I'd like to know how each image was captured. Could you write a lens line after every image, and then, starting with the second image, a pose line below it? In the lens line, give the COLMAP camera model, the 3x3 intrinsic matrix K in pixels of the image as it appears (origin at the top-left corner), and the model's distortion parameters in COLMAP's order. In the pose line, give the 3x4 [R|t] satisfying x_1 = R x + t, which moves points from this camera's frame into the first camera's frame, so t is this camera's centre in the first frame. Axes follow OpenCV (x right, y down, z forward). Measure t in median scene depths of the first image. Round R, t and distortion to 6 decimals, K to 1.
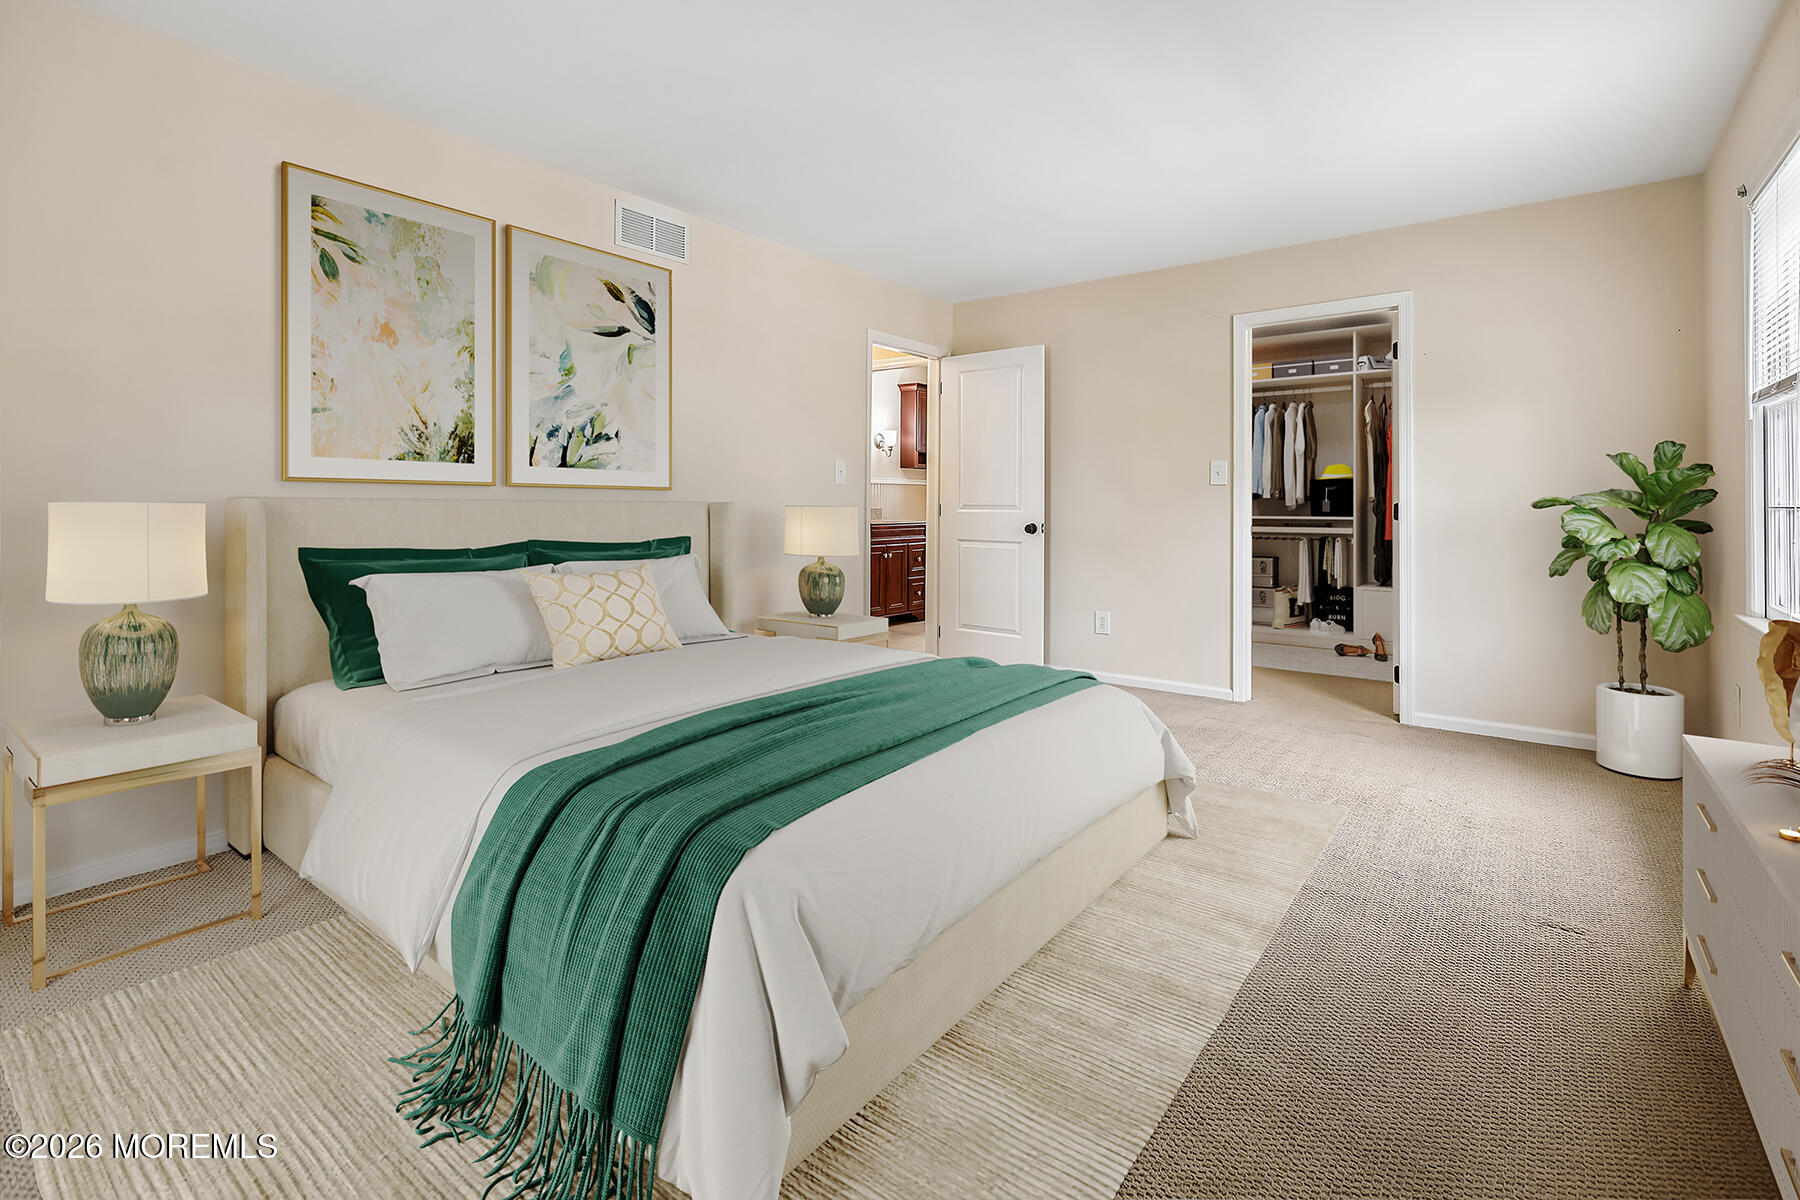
lens RADIAL K [[806.8, 0, 902.1], [0, 806.8, 592.6], [0, 0, 1]] dist [0.000276, 0.000240]
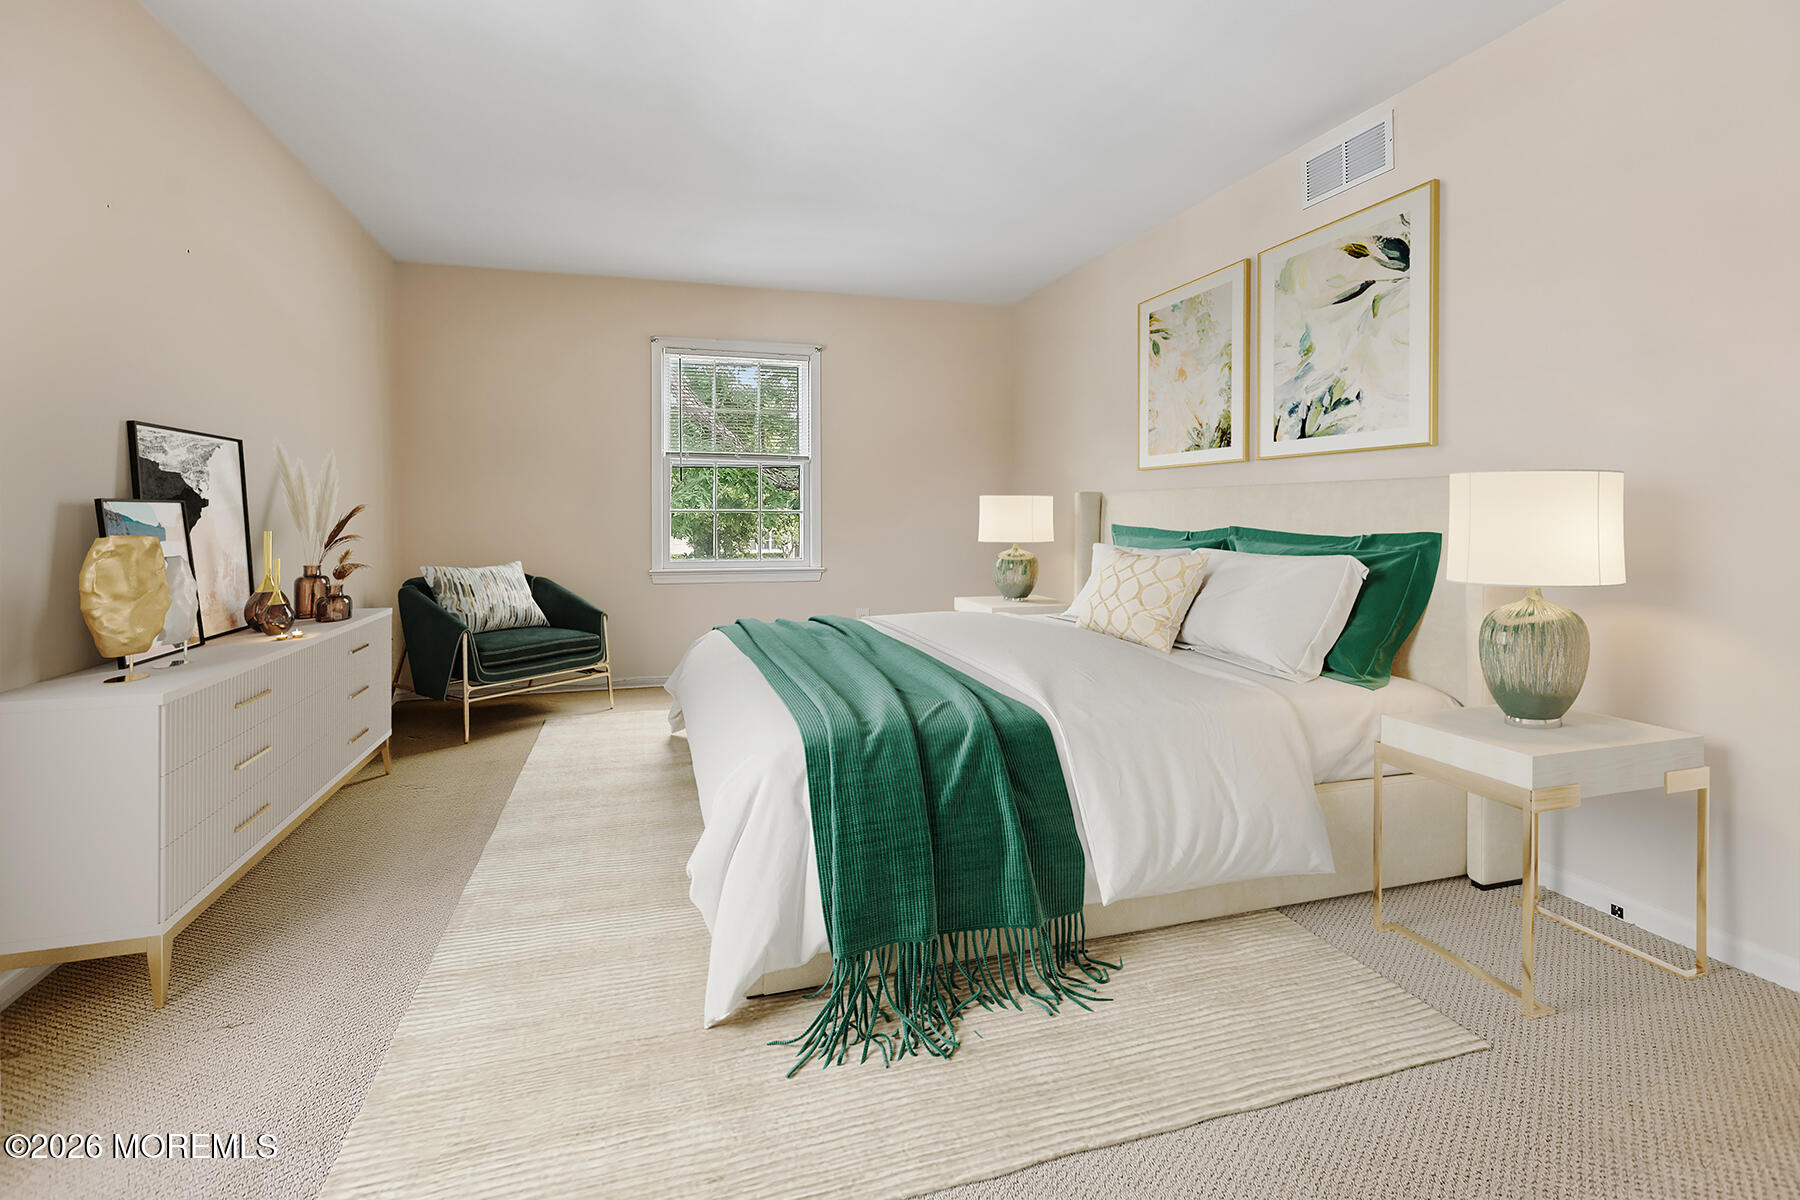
lens RADIAL K [[806.8, 0, 902.1], [0, 806.8, 592.6], [0, 0, 1]] dist [0.000276, 0.000240]
pose [[-0.575942, 0.090559, -0.812459, 0.850372], [-0.063140, 0.985949, 0.154655, -0.083670], [0.815048, 0.140371, -0.562132, 1.230633]]
